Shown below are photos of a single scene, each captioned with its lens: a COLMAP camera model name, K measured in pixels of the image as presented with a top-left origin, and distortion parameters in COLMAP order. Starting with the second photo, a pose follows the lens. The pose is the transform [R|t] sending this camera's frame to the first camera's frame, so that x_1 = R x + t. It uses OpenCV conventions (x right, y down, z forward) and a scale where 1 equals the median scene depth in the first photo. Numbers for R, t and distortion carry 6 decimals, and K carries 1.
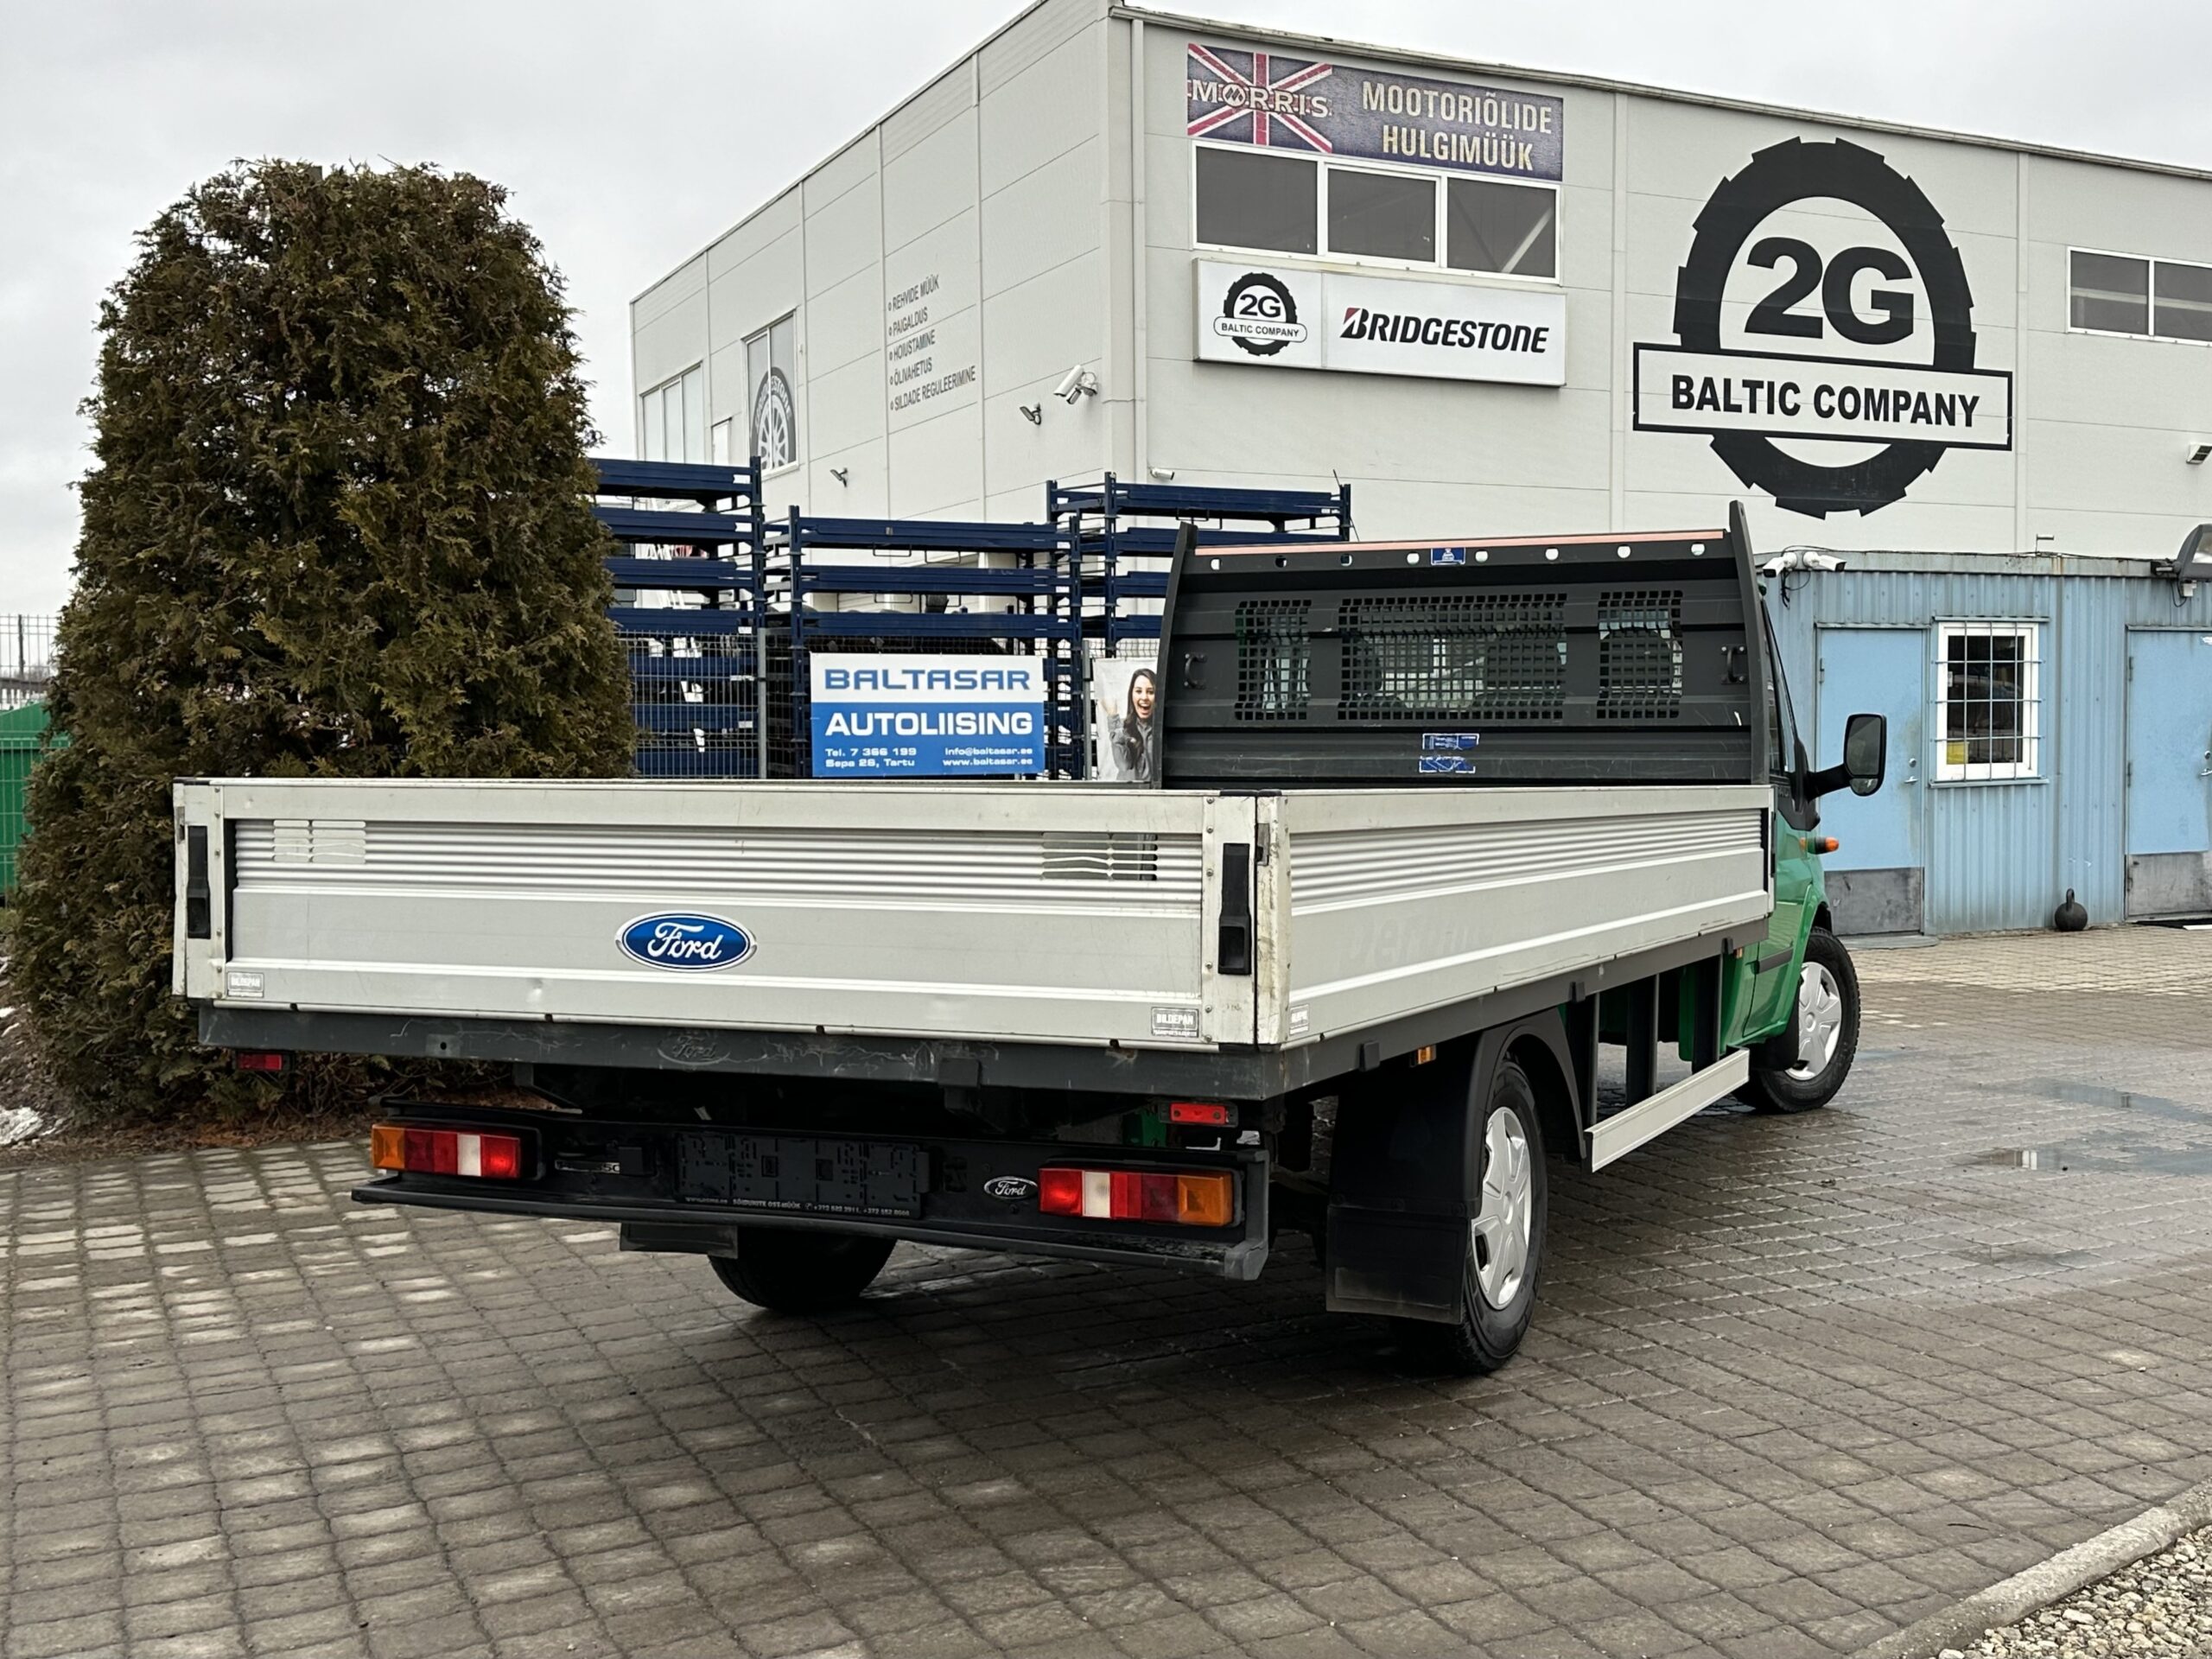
lens RADIAL K [[2357.7, 0, 1326.1], [0, 2357.7, 856.1], [0, 0, 1]] dist [0.097495, 0.000000]
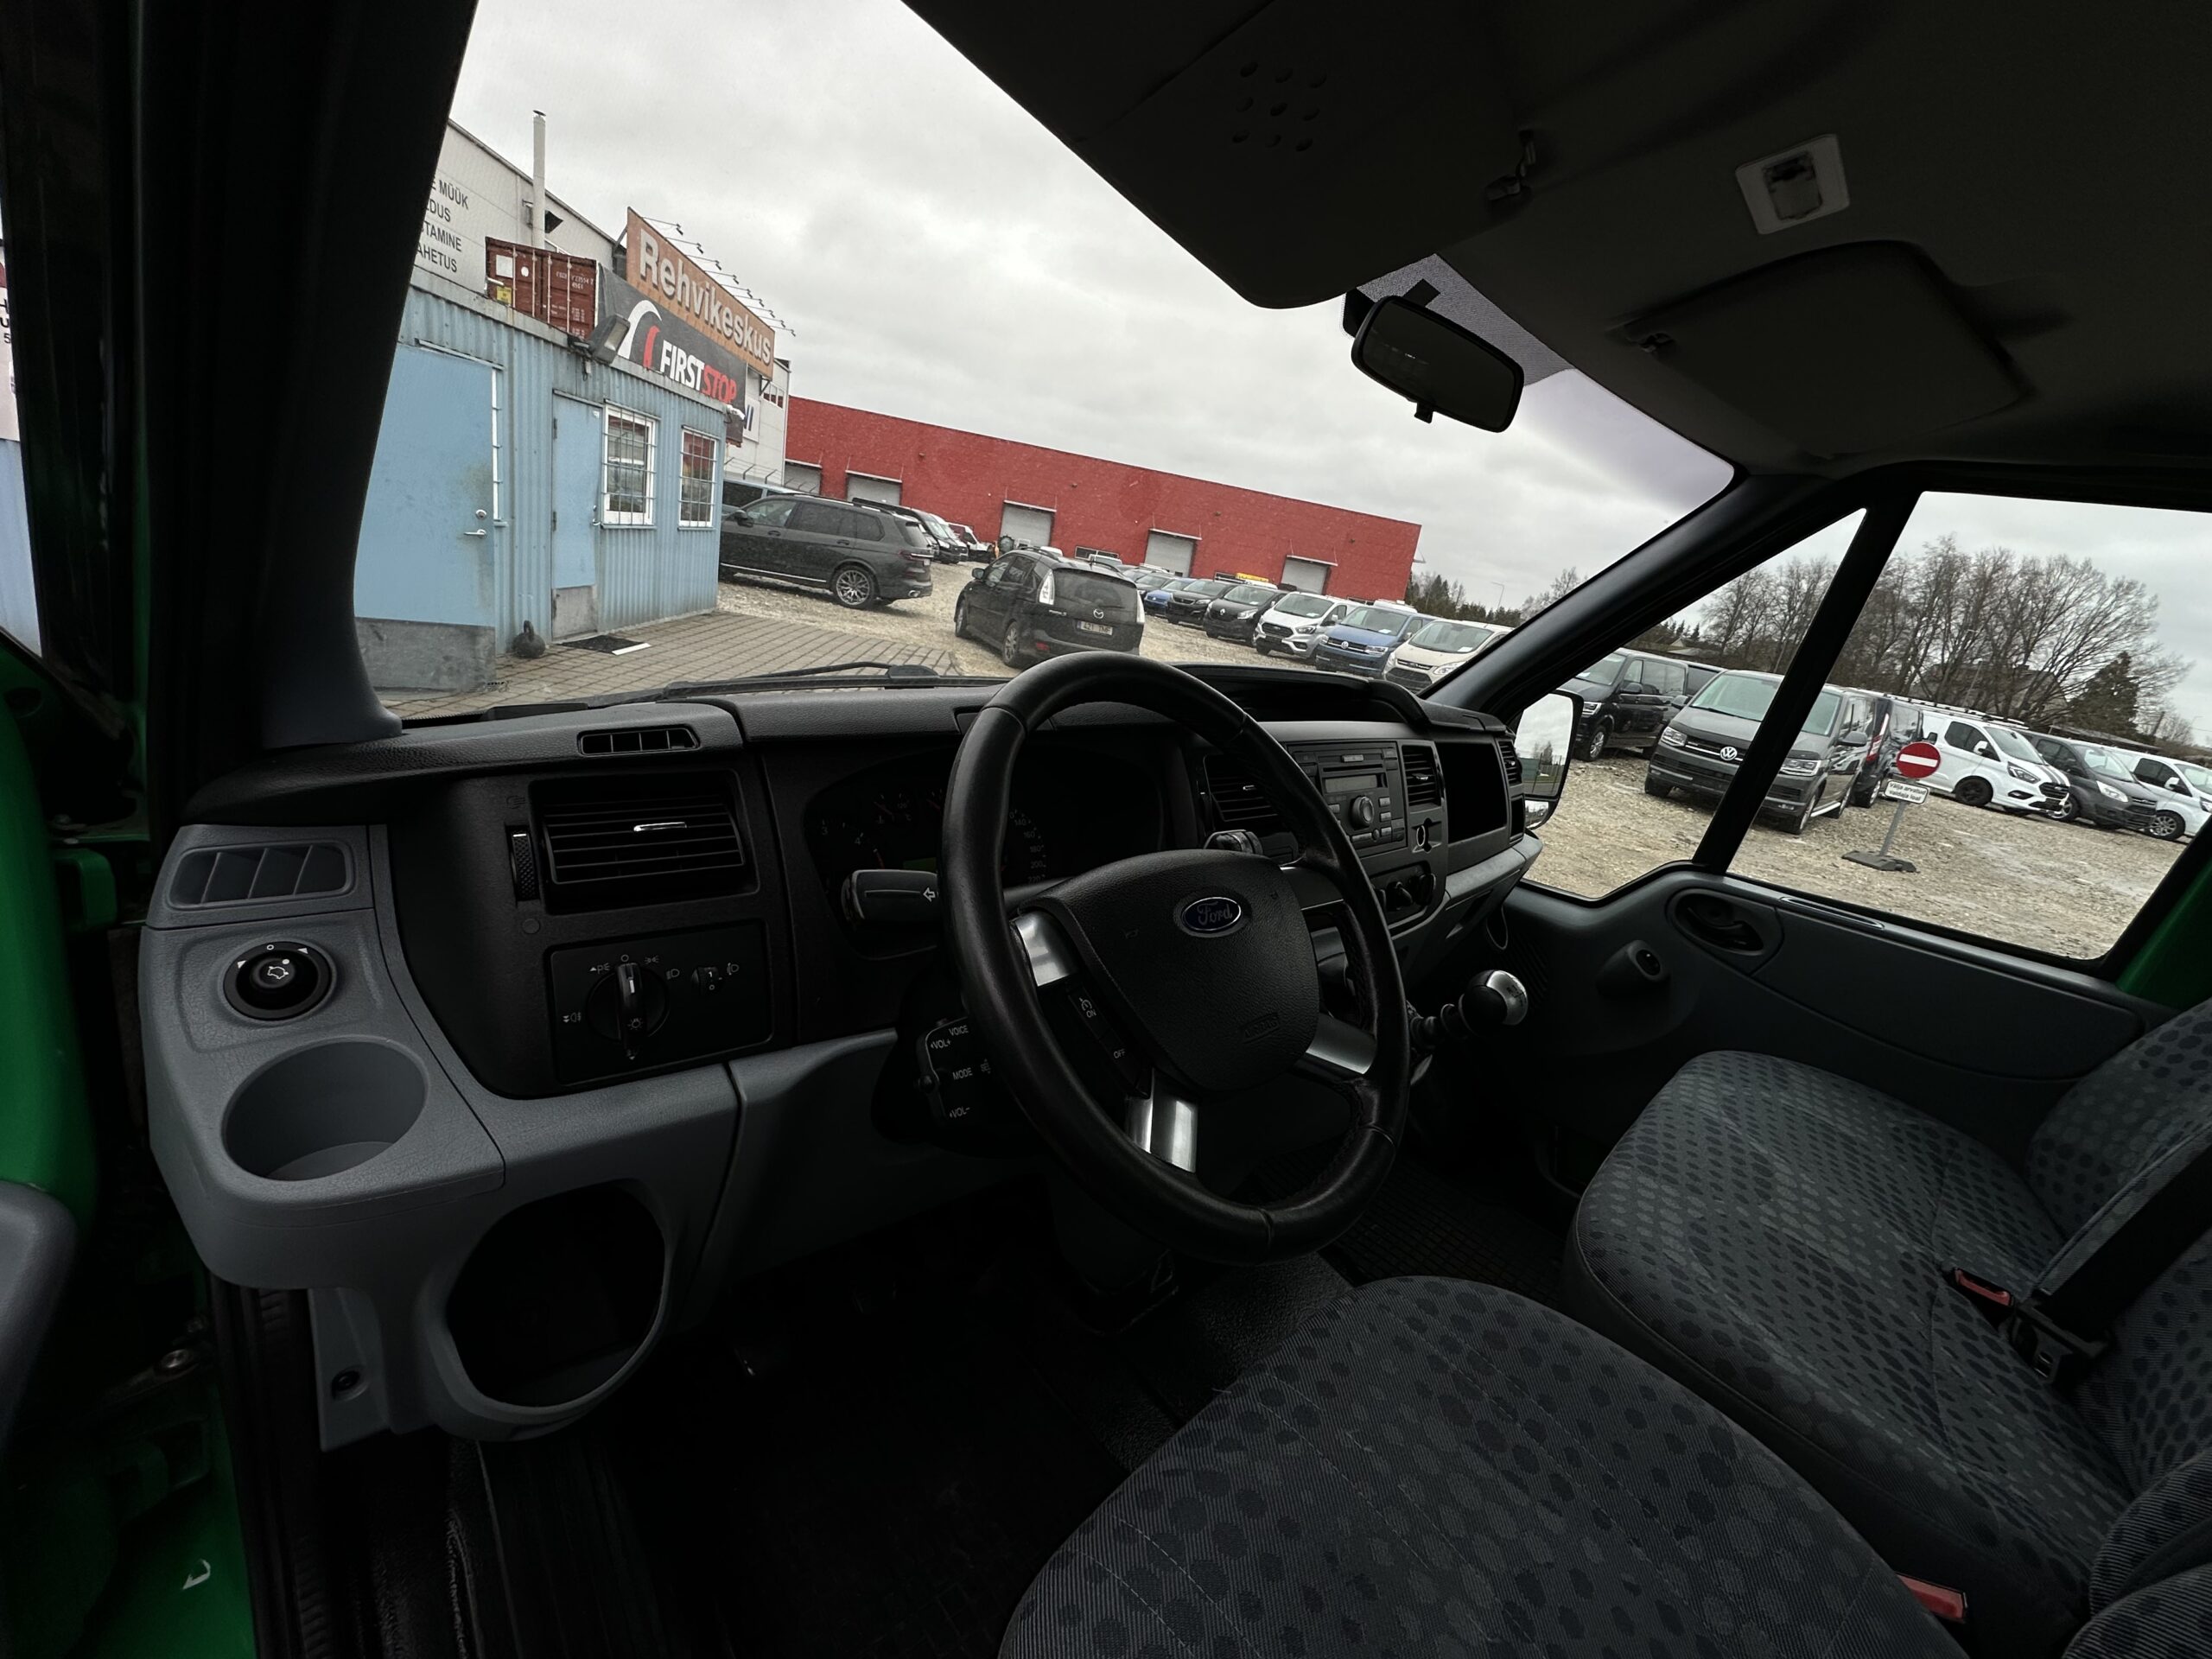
lens RADIAL K [[921.5, 0, 1108.4], [0, 921.5, 838.1], [0, 0, 1]] dist [-0.007230, 0.001173]
pose [[0.379809, -0.198356, 0.903548, -0.008066], [-0.124898, 0.956801, 0.262548, -0.030548], [-0.916594, -0.212570, 0.338628, 0.443703]]
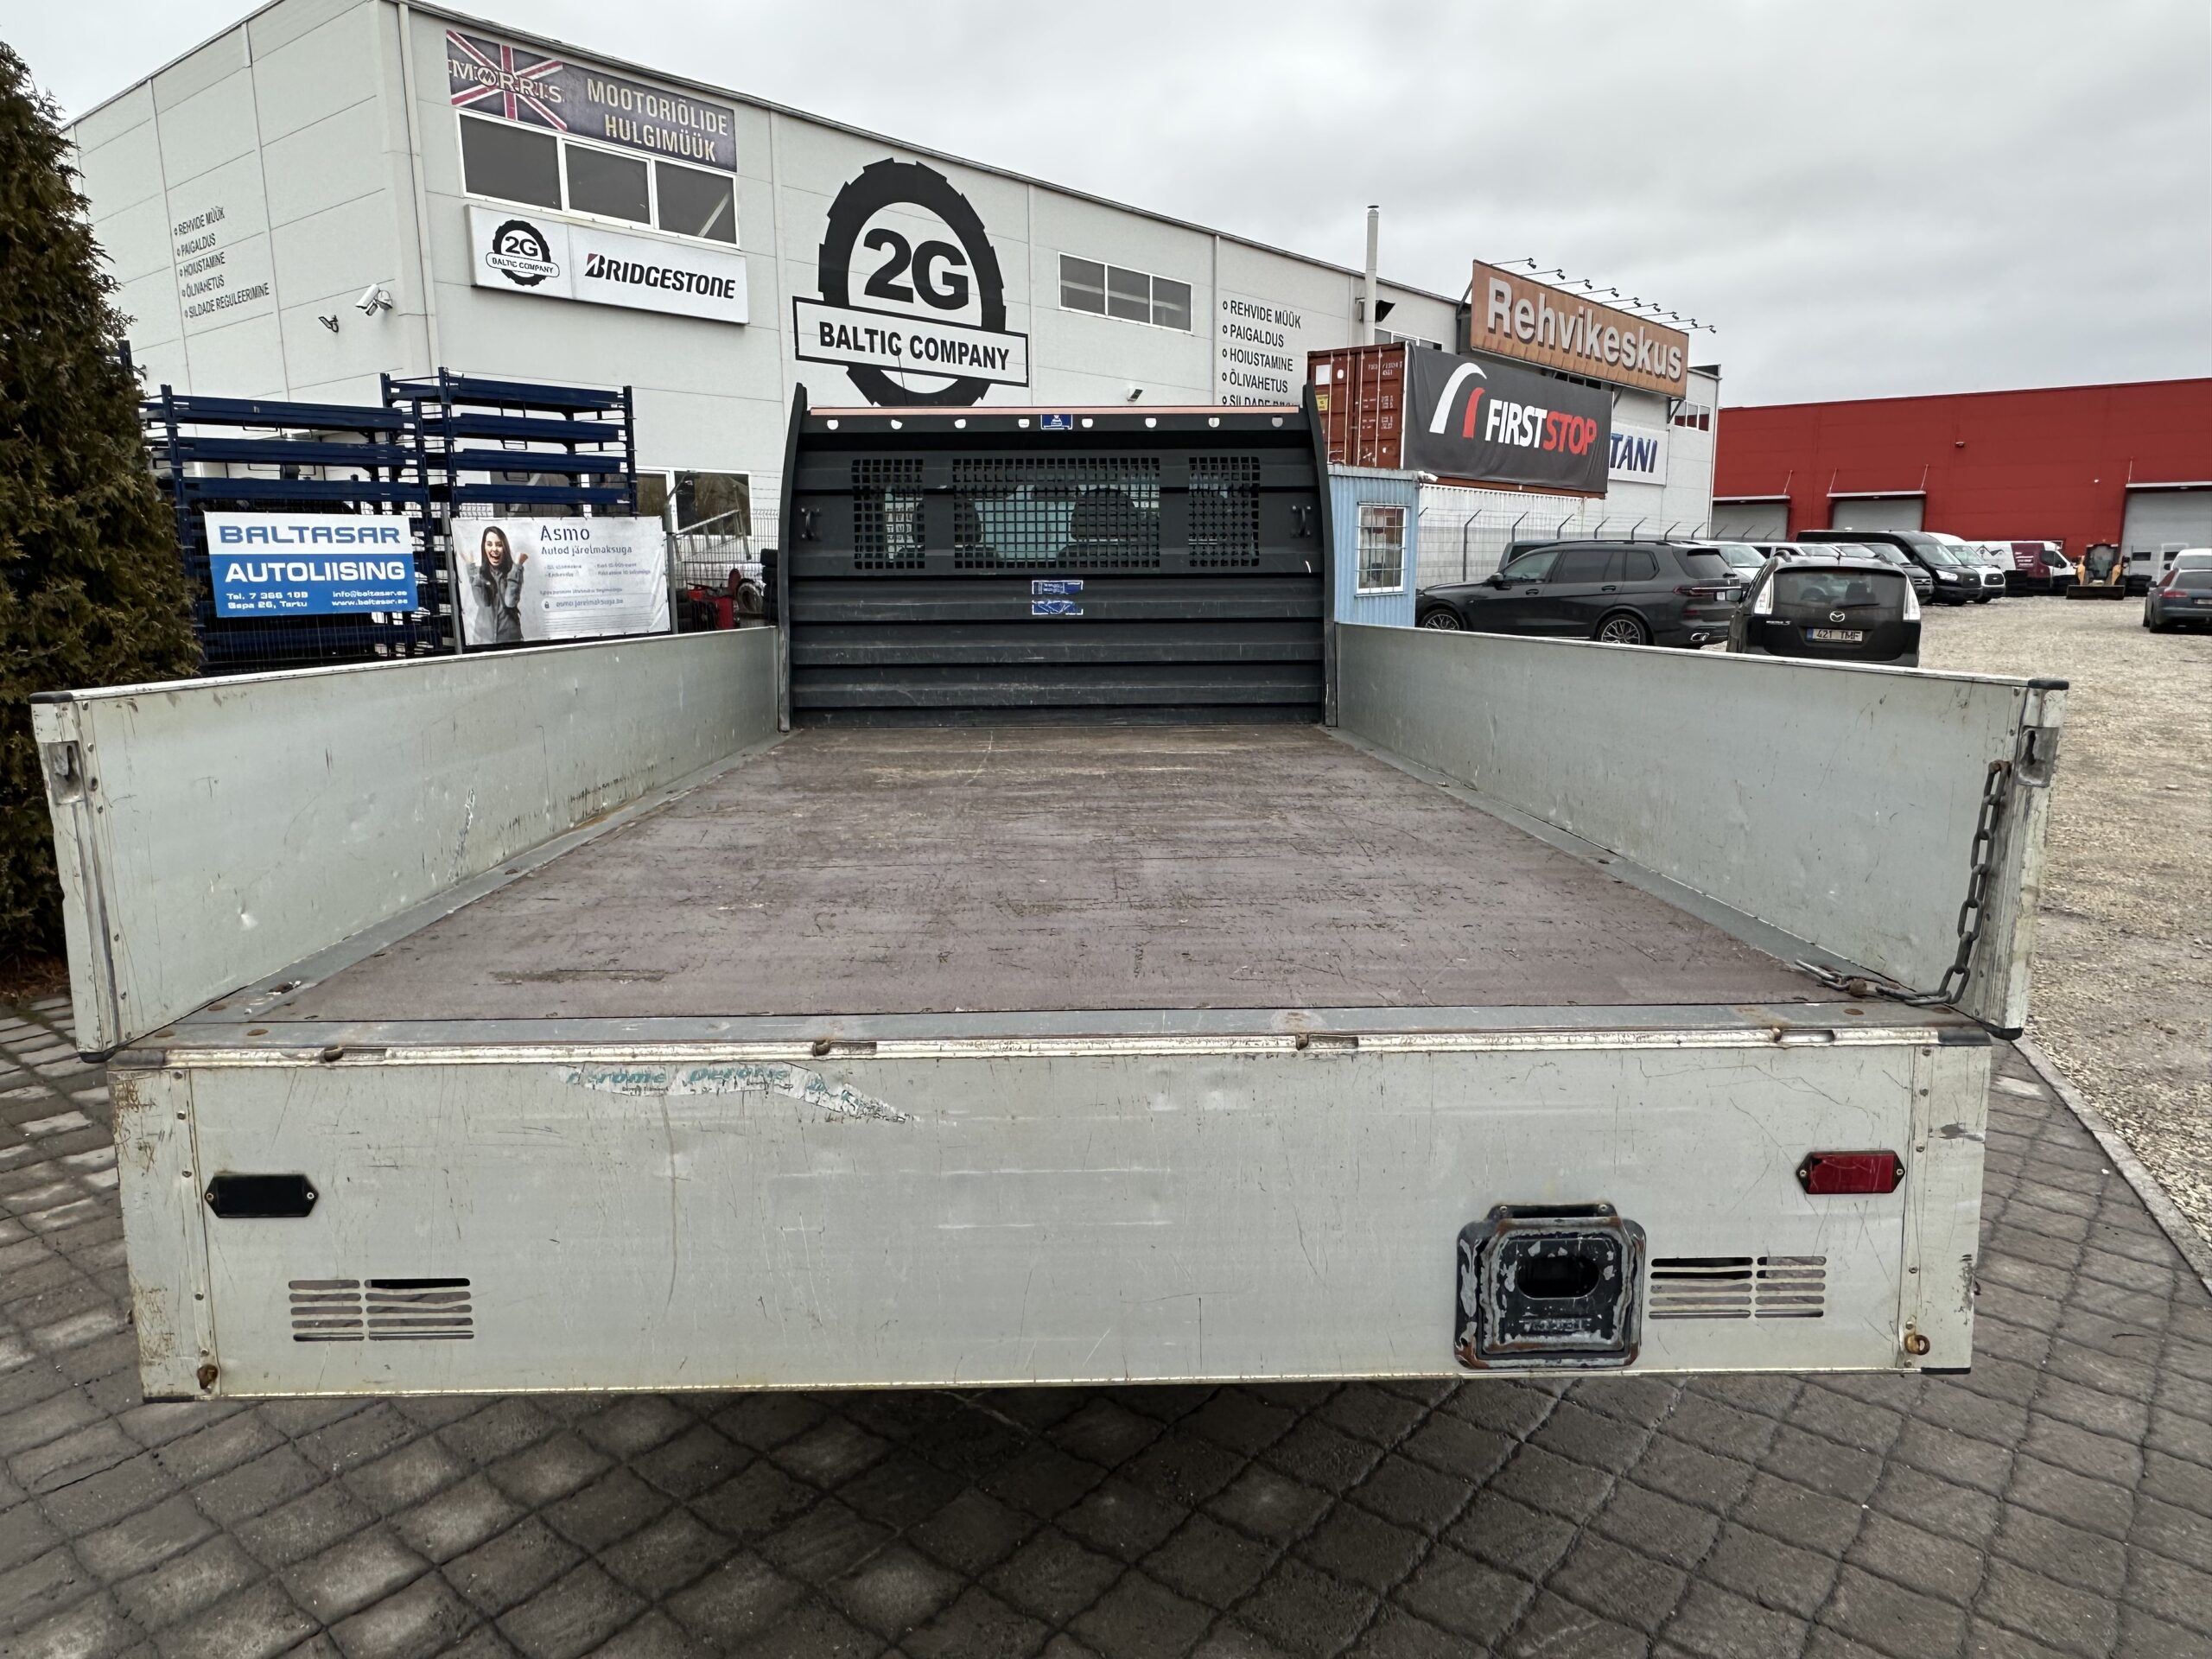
lens RADIAL K [[1444.2, 0, 1078.2], [0, 1444.2, 864.2], [0, 0, 1]] dist [-0.005117, 0.002267]
pose [[0.925109, -0.081222, 0.370913, -0.084584], [0.025737, 0.988020, 0.152166, -0.008628], [-0.378828, -0.131224, 0.916116, 0.130151]]
